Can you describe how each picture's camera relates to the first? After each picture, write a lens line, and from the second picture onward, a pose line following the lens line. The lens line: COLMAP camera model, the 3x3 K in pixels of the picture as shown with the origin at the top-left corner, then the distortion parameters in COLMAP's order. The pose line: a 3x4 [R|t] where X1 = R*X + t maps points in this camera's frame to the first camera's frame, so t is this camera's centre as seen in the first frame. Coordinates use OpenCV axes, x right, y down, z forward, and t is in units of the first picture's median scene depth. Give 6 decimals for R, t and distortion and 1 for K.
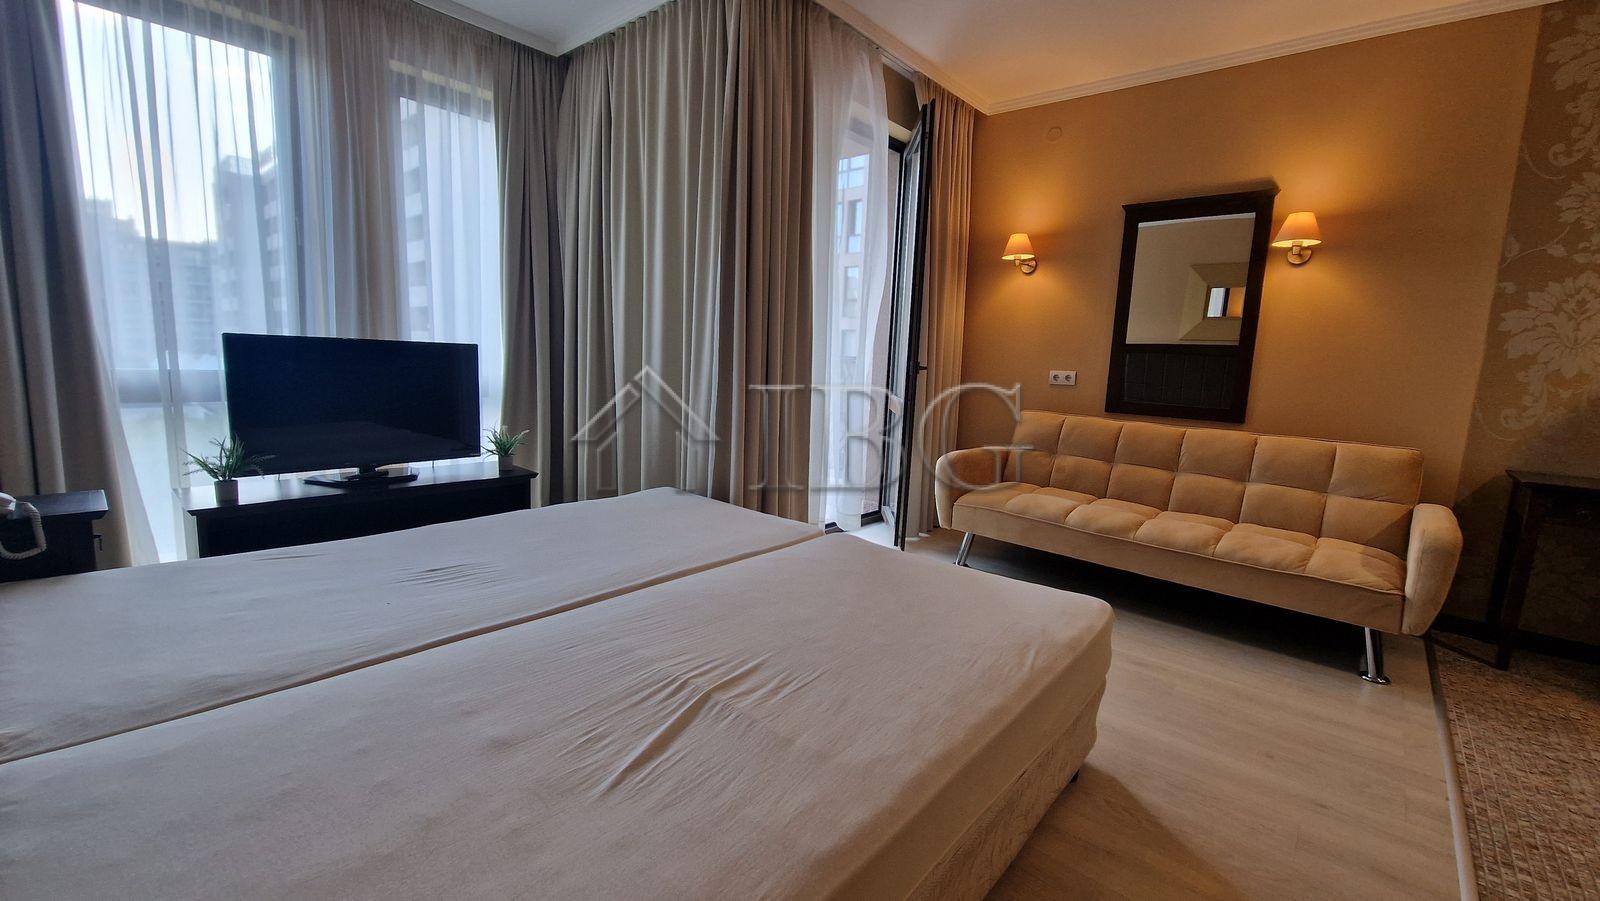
lens RADIAL K [[655.6, 0, 802.4], [0, 655.6, 451.0], [0, 0, 1]] dist [0.005735, -0.004272]
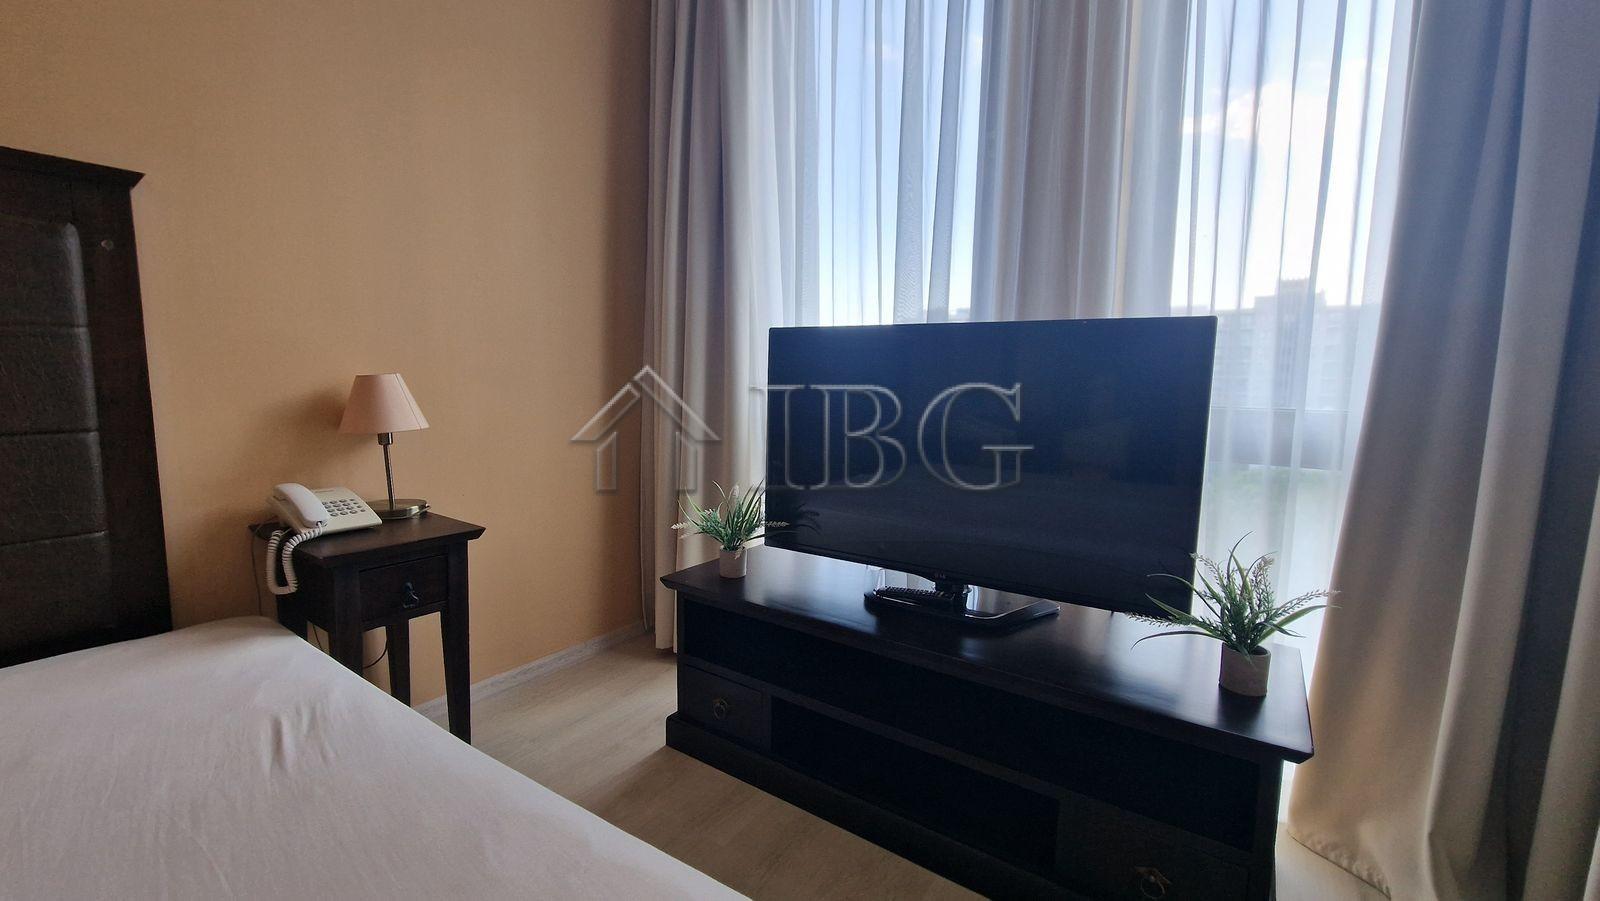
lens RADIAL K [[655.6, 0, 806.4], [0, 655.6, 448.5], [0, 0, 1]] dist [0.005735, -0.004272]
pose [[0.122126, 0.066046, -0.990315, -0.185717], [-0.155033, 0.986805, 0.046694, -0.086017], [0.980332, 0.147829, 0.130754, 0.855824]]
